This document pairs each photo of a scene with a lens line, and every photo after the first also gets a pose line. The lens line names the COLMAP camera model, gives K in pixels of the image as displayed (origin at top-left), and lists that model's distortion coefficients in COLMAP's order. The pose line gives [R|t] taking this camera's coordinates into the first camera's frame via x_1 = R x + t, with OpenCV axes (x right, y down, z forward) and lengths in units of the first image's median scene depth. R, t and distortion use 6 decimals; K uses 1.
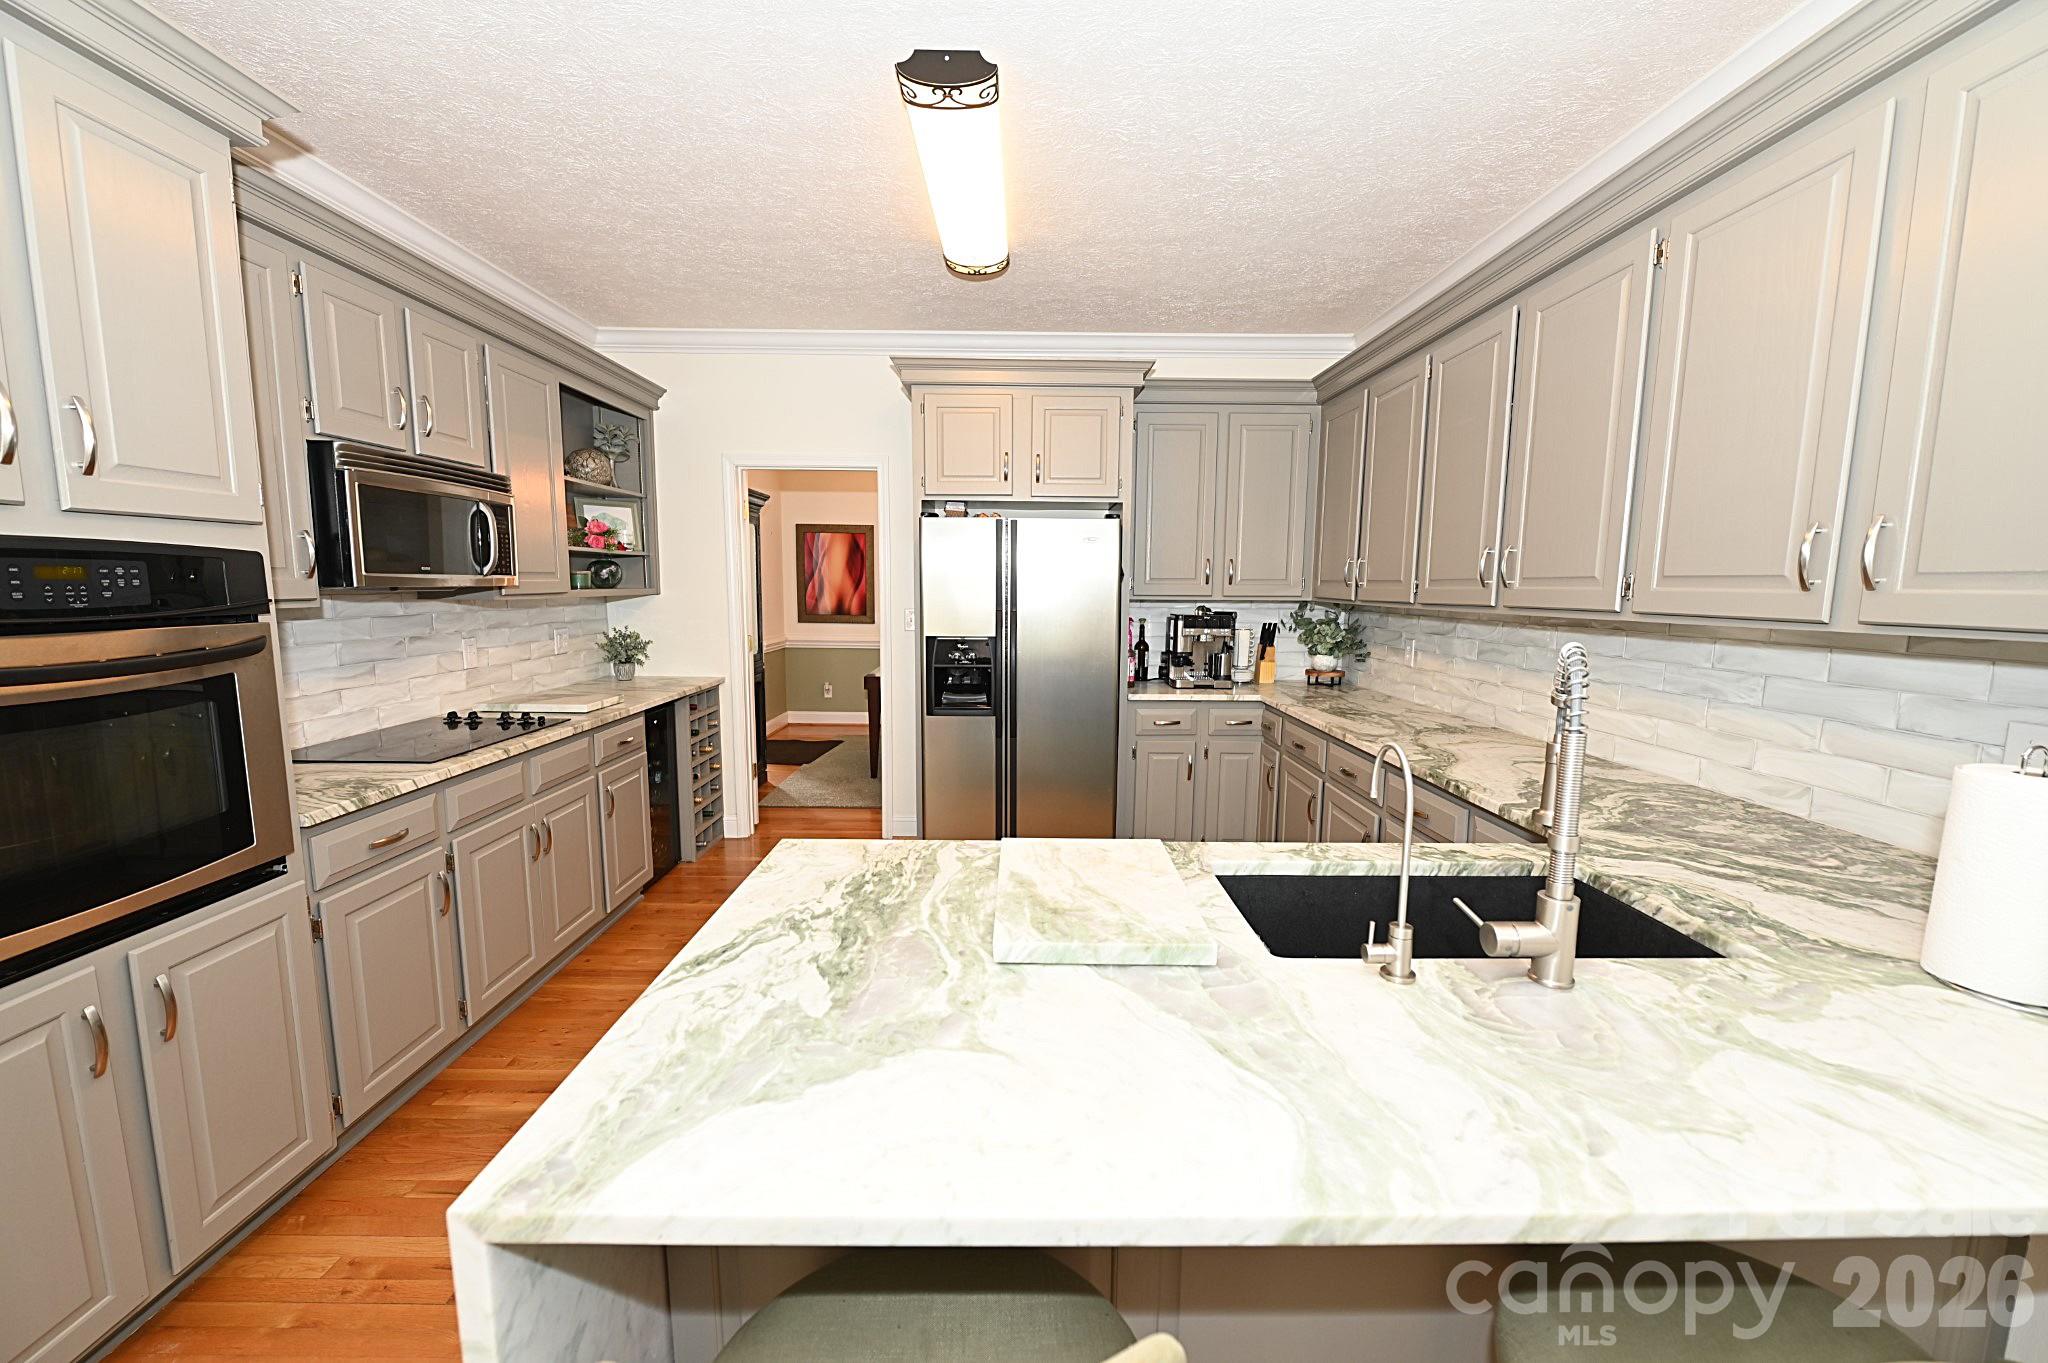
lens RADIAL K [[805.4, 0, 1021.5], [0, 805.4, 689.4], [0, 0, 1]] dist [-0.008419, -0.000995]
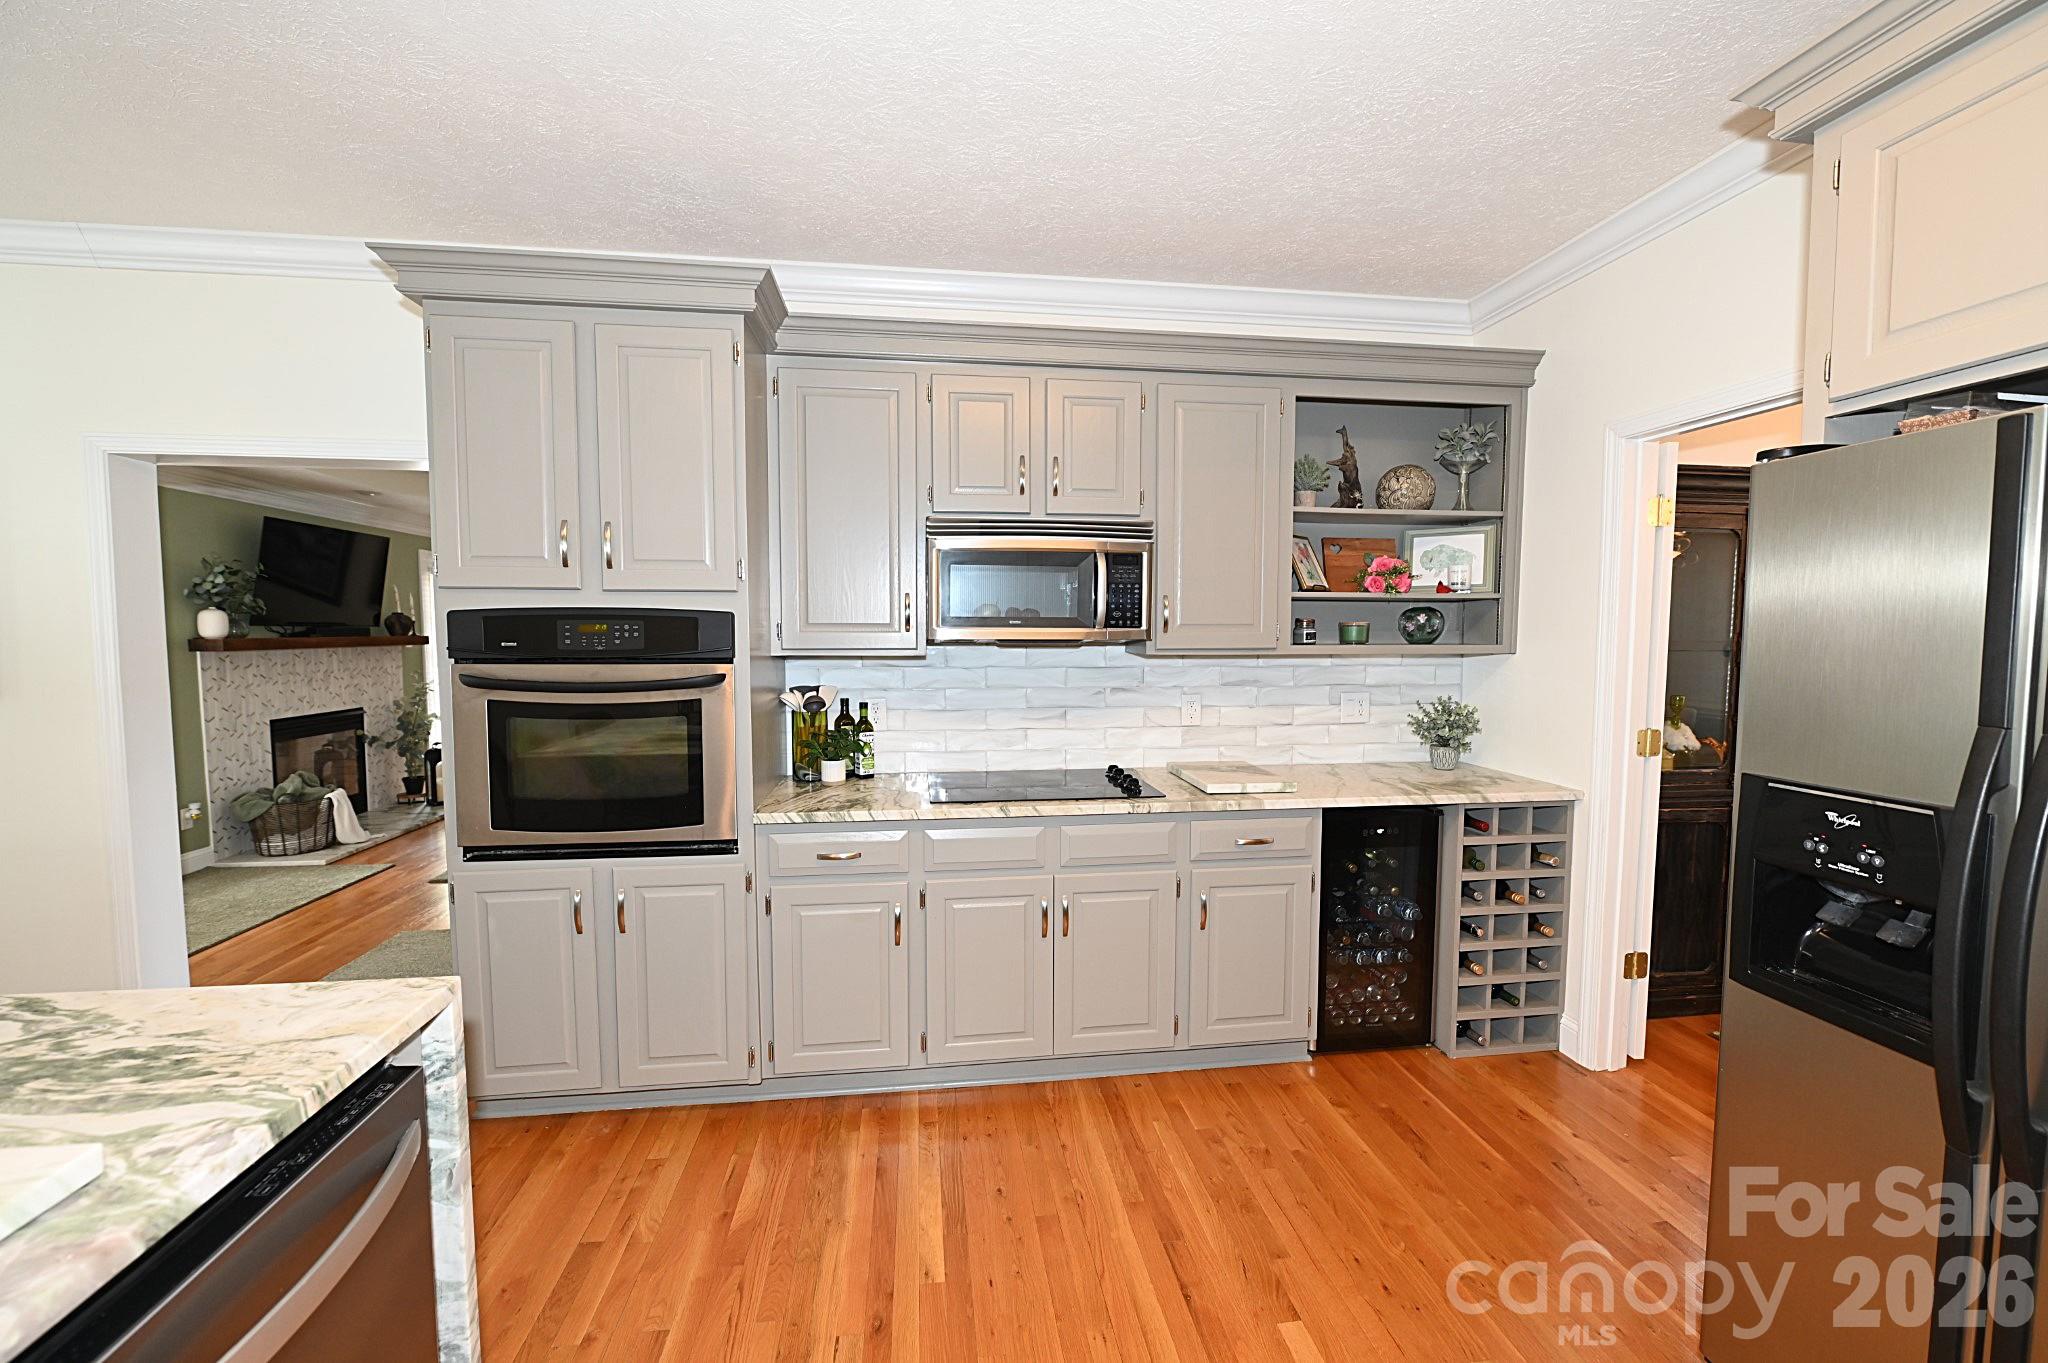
lens RADIAL K [[805.4, 0, 1024.0], [0, 805.4, 684.1], [0, 0, 1]] dist [-0.008419, -0.000995]
pose [[0.123018, 0.053918, -0.990939, 0.275611], [-0.131196, 0.990643, 0.037615, -0.100156], [0.983694, 0.125380, 0.128940, 0.791732]]
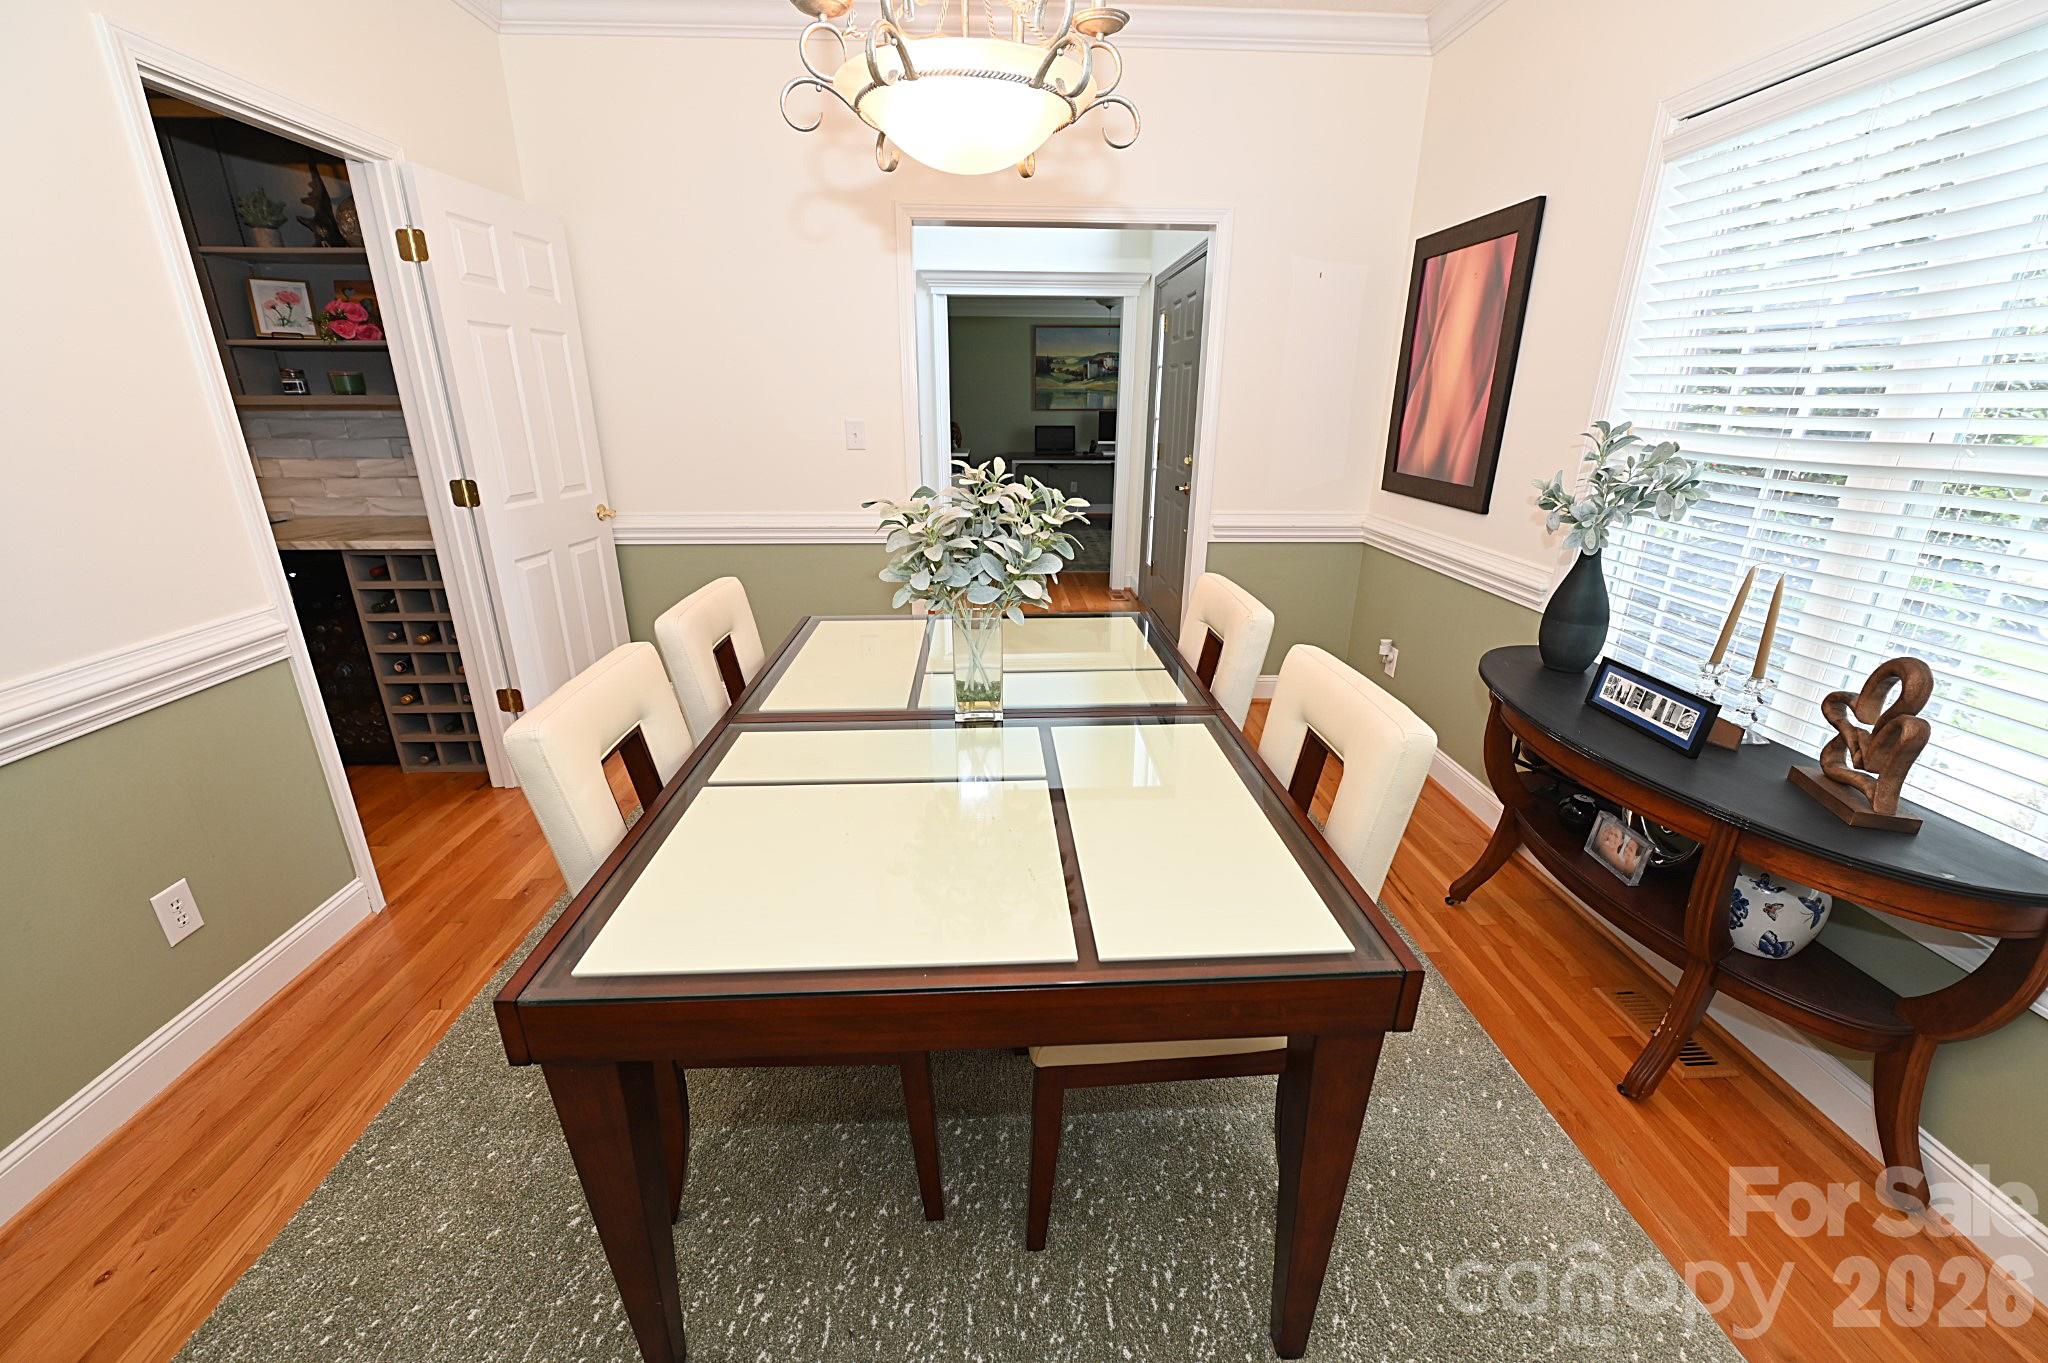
lens RADIAL K [[805.4, 0, 1019.6], [0, 805.4, 686.6], [0, 0, 1]] dist [-0.008419, -0.000995]
pose [[0.024133, 0.316565, -0.948264, 0.439394], [-0.137423, 0.940586, 0.310505, -0.261494], [0.990218, 0.122819, 0.066202, 2.253297]]
